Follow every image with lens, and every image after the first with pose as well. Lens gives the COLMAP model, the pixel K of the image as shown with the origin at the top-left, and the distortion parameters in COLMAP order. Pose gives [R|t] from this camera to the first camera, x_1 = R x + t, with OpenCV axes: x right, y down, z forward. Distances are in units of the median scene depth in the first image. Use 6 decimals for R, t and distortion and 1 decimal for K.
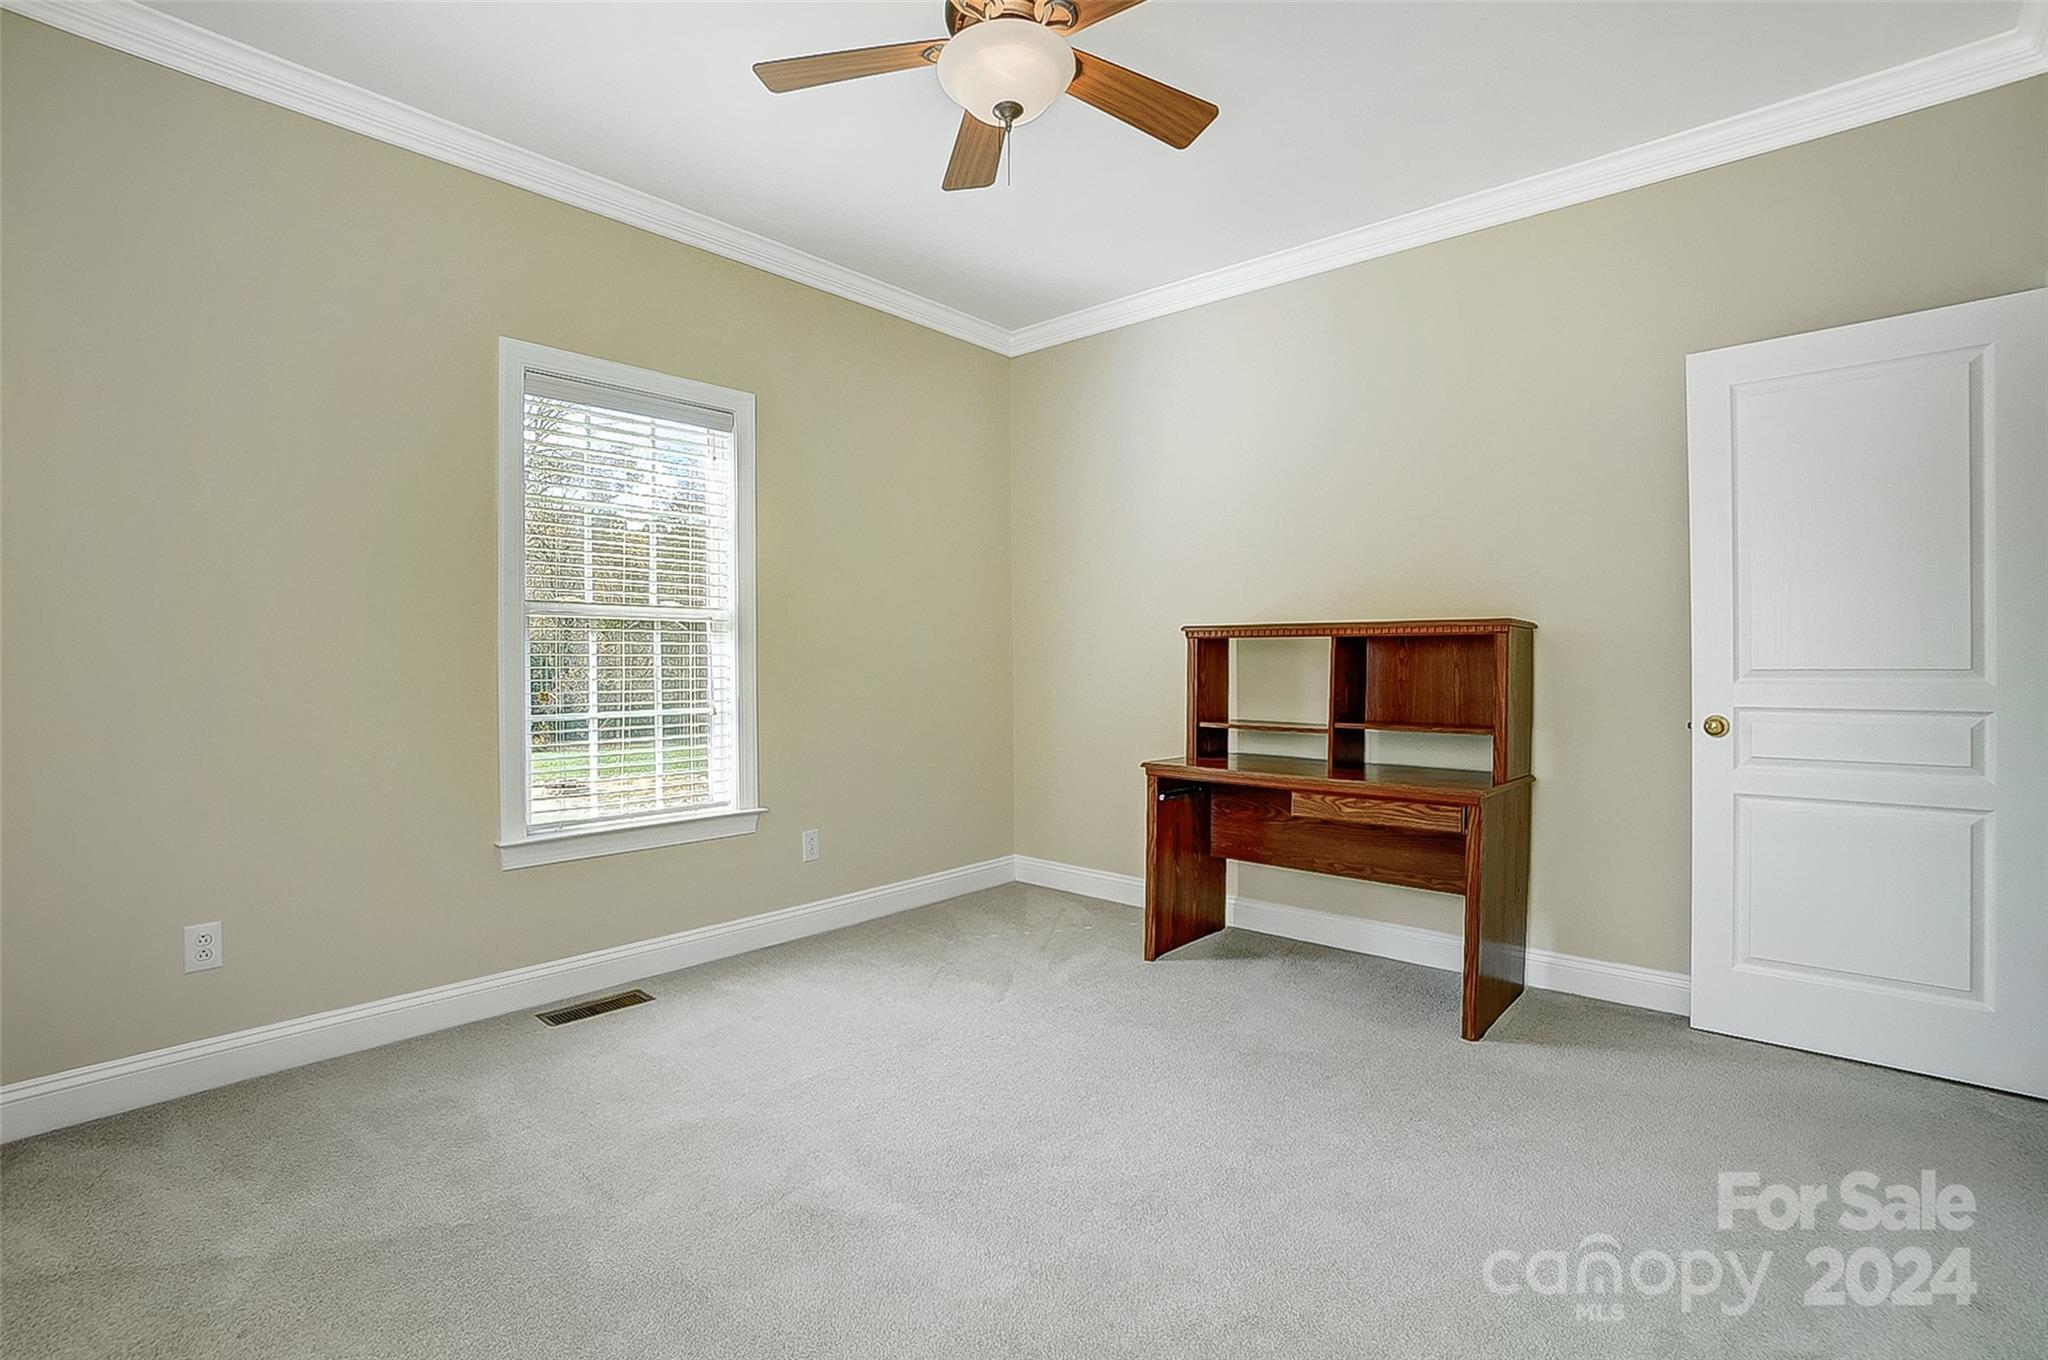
lens RADIAL K [[910.4, 0, 1028.2], [0, 910.4, 673.6], [0, 0, 1]] dist [-0.067004, 0.020743]
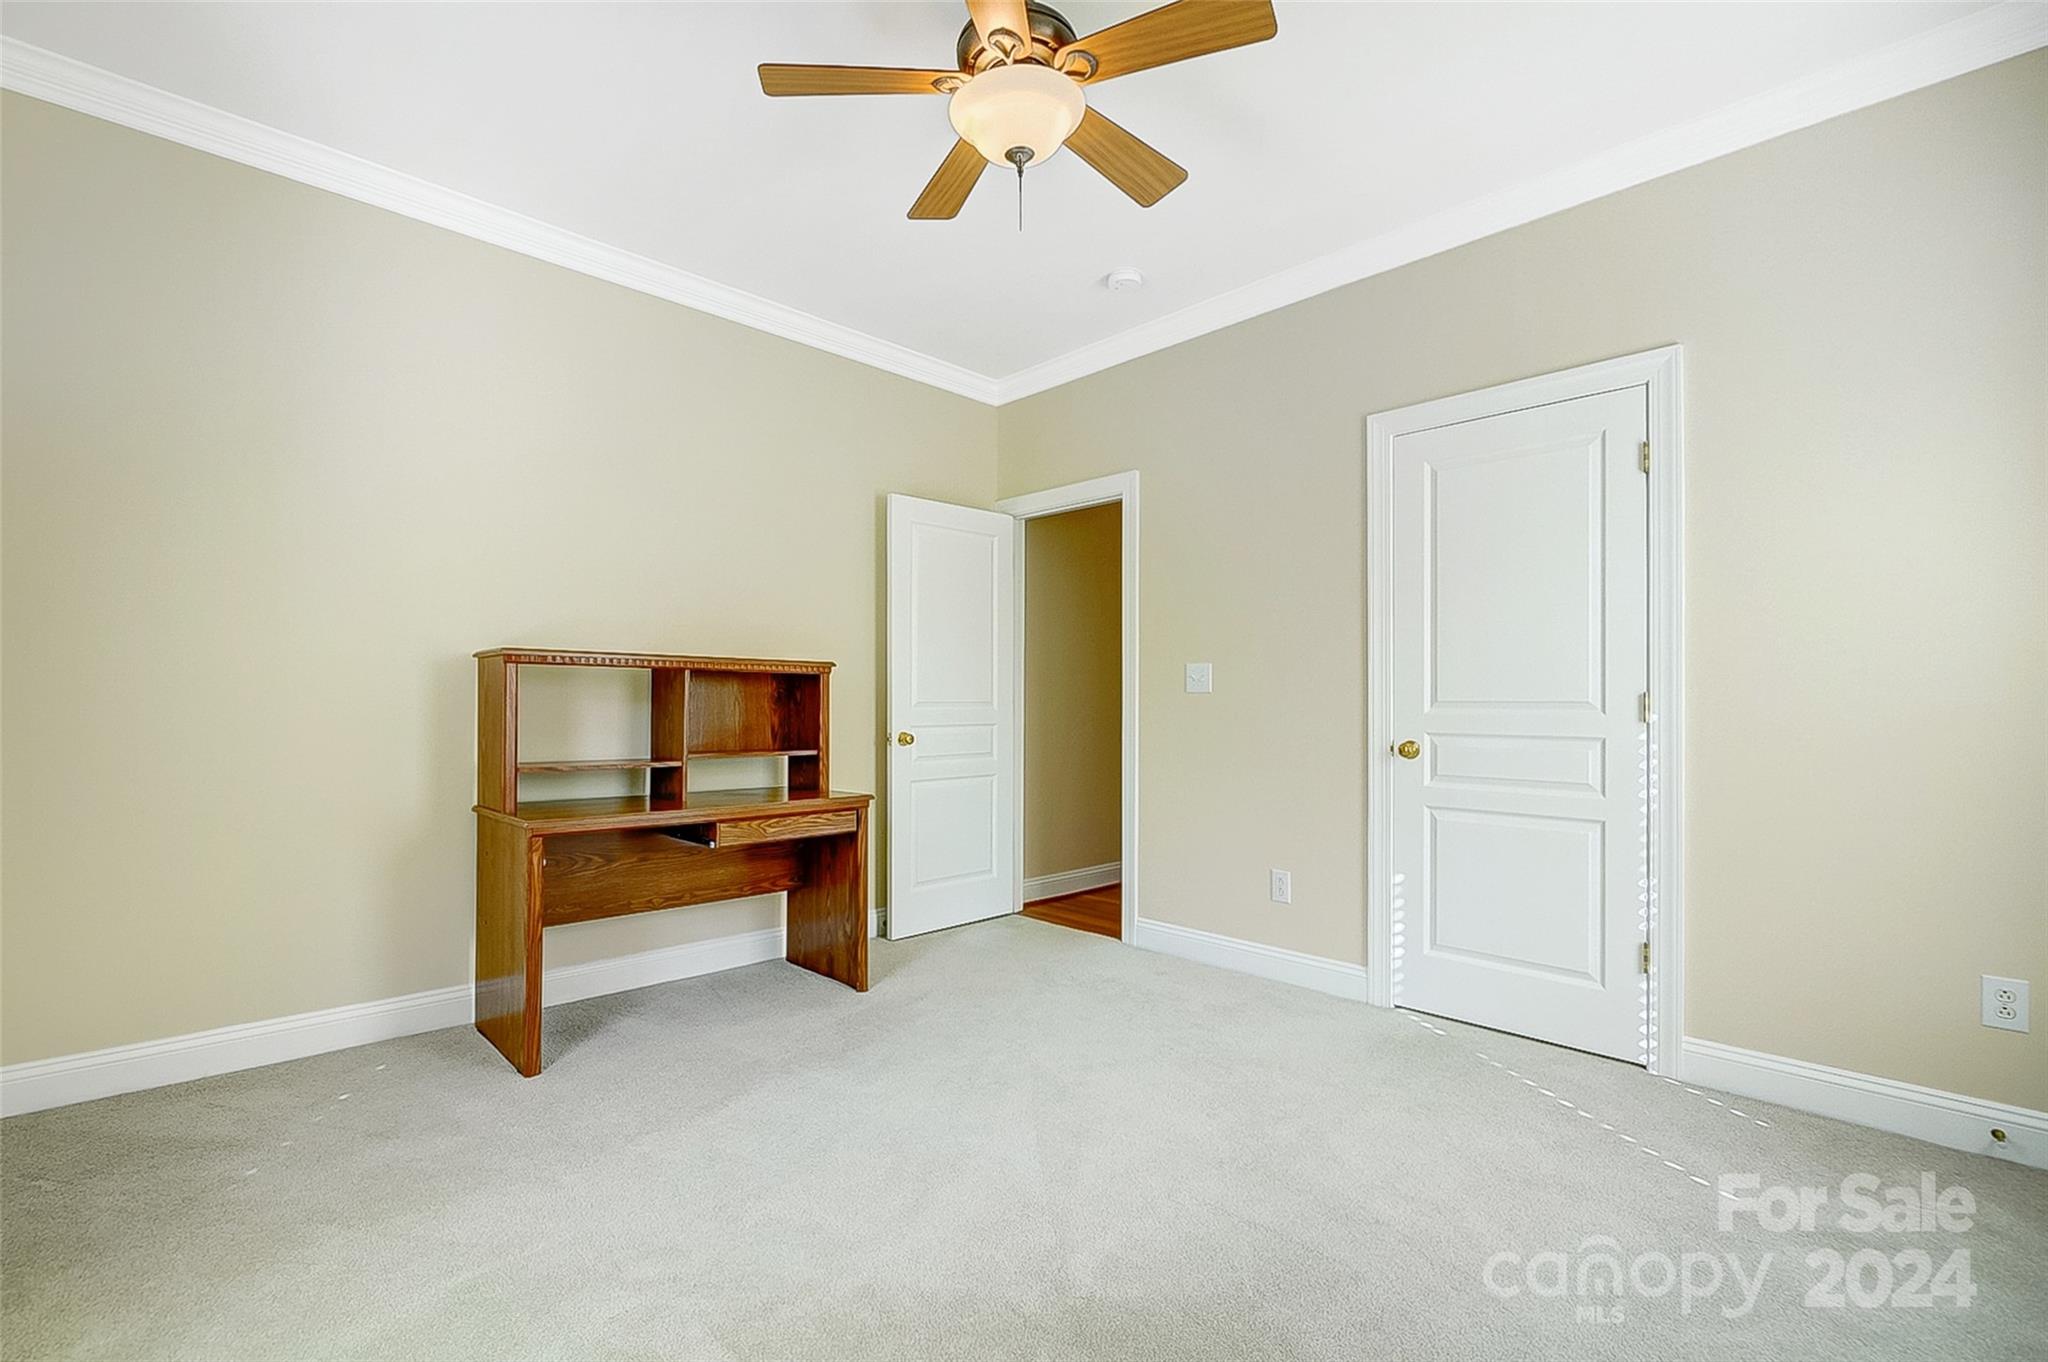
lens RADIAL K [[932.0, 0, 1024.0], [0, 932.0, 681.0], [0, 0, 1]] dist [-0.020715, -0.000113]
pose [[0.057925, 0.017412, 0.998169, -0.650343], [-0.000035, 0.999848, -0.017439, -0.009614], [-0.998321, 0.000976, 0.057917, 0.535224]]
